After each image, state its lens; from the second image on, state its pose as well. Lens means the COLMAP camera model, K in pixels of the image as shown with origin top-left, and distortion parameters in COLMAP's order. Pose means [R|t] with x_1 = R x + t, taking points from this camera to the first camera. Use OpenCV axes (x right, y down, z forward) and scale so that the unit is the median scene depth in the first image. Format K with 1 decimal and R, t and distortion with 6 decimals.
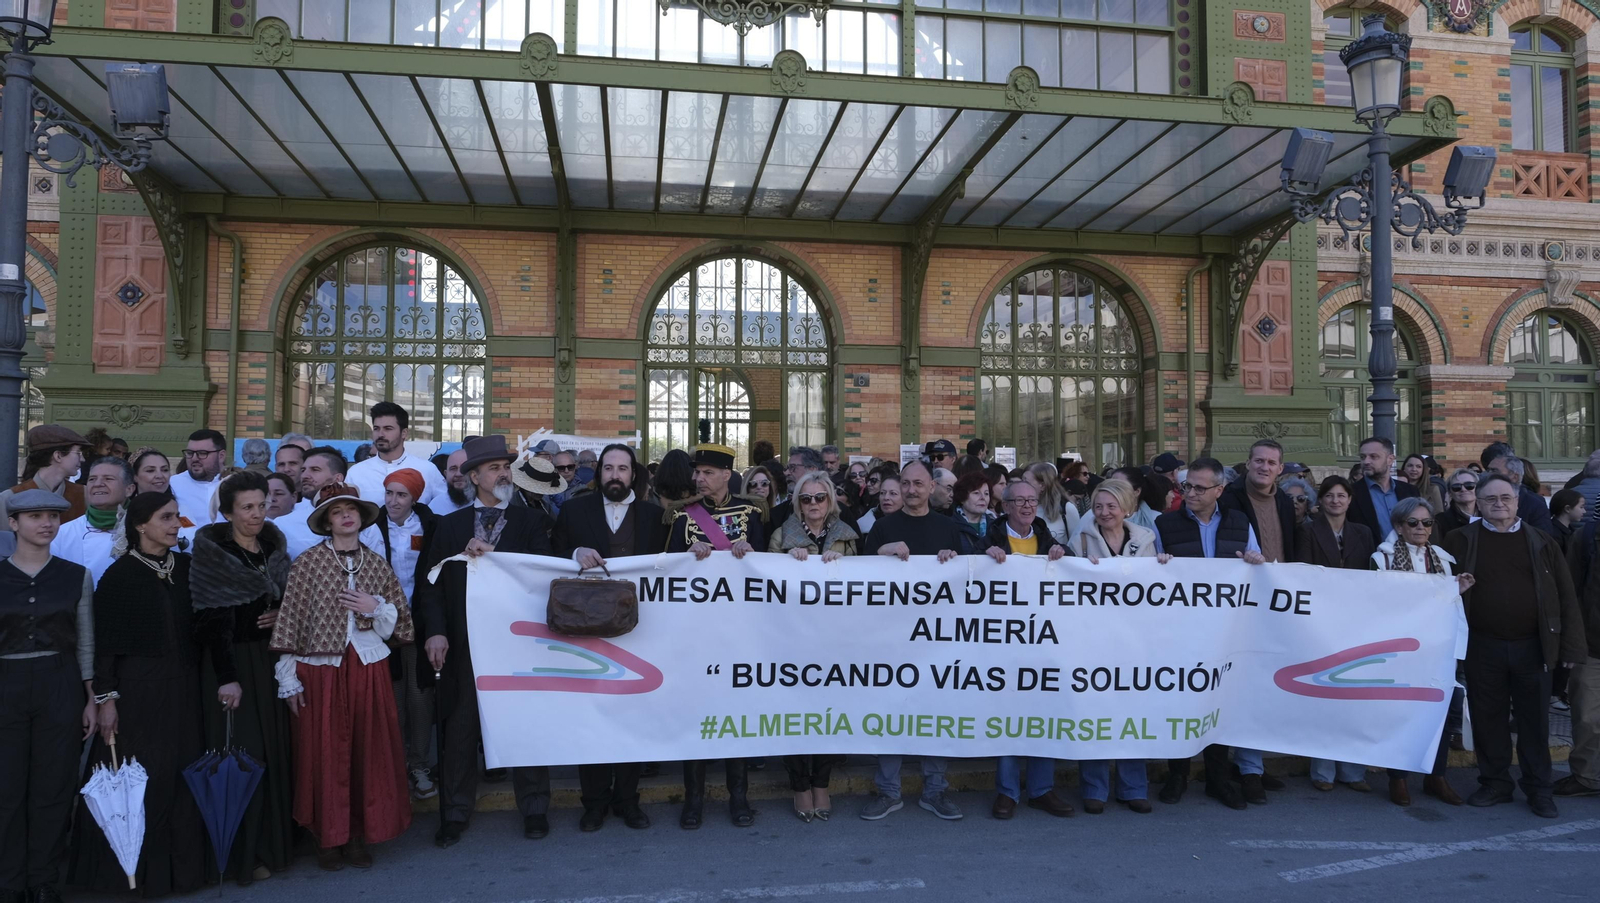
lens RADIAL K [[1081.0, 0, 797.6], [0, 1081.0, 445.2], [0, 0, 1]] dist [-0.028880, 0.006287]
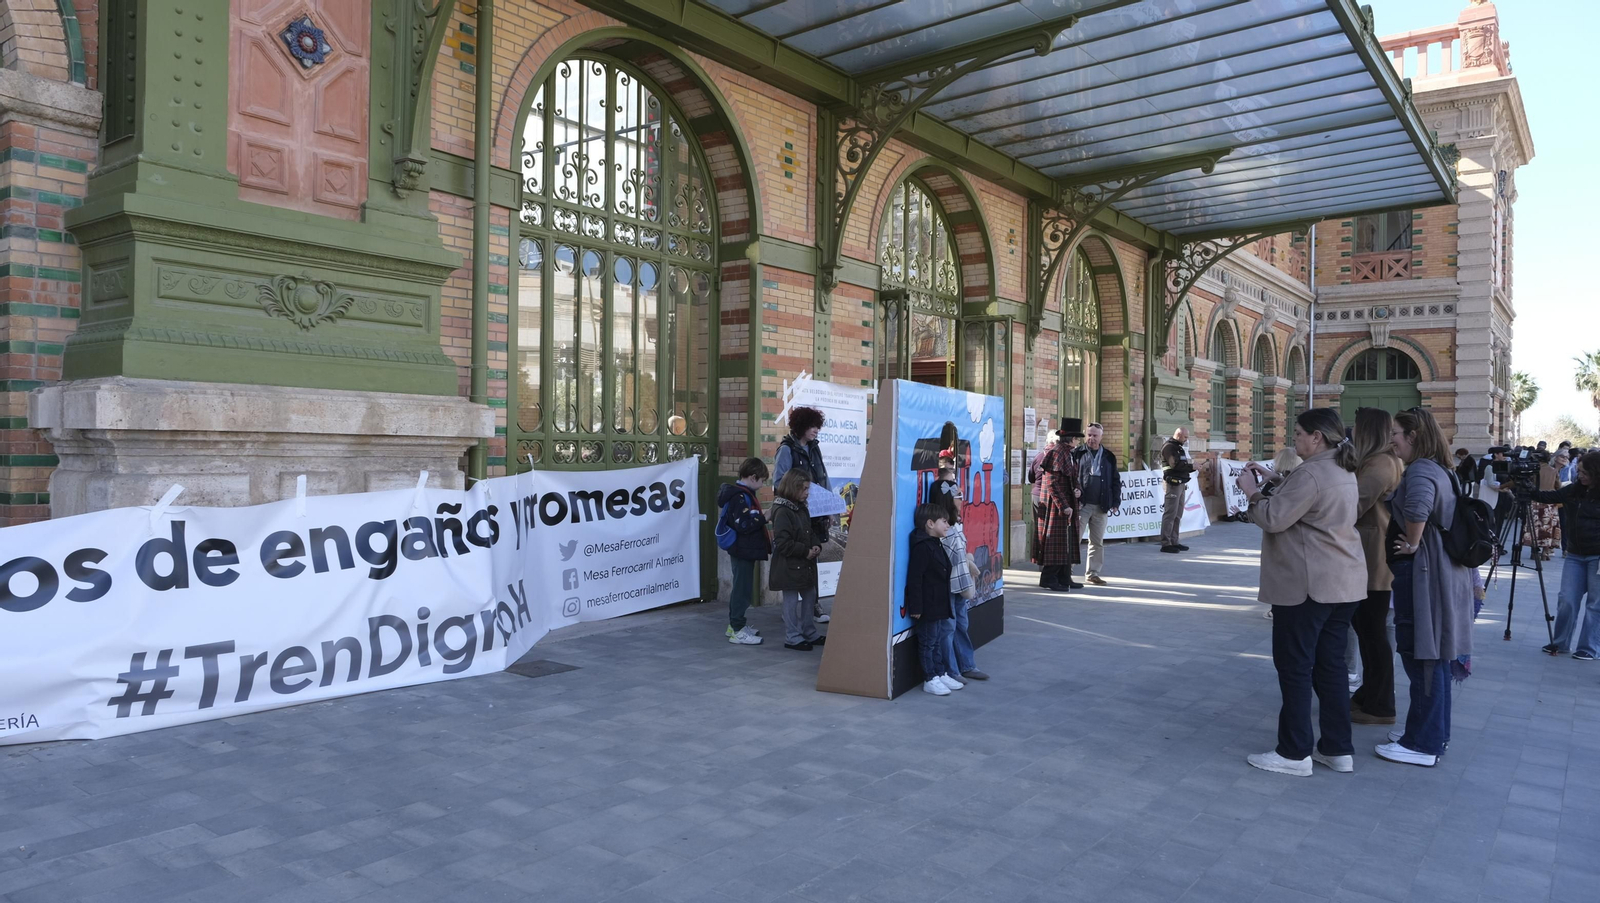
lens RADIAL K [[1081.0, 0, 797.6], [0, 1081.0, 445.2], [0, 0, 1]] dist [-0.028880, 0.006287]
pose [[0.721087, 0.007694, 0.692802, -0.750222], [-0.037476, 0.998908, 0.027913, 0.014052], [-0.691830, -0.046091, 0.720588, 0.473372]]
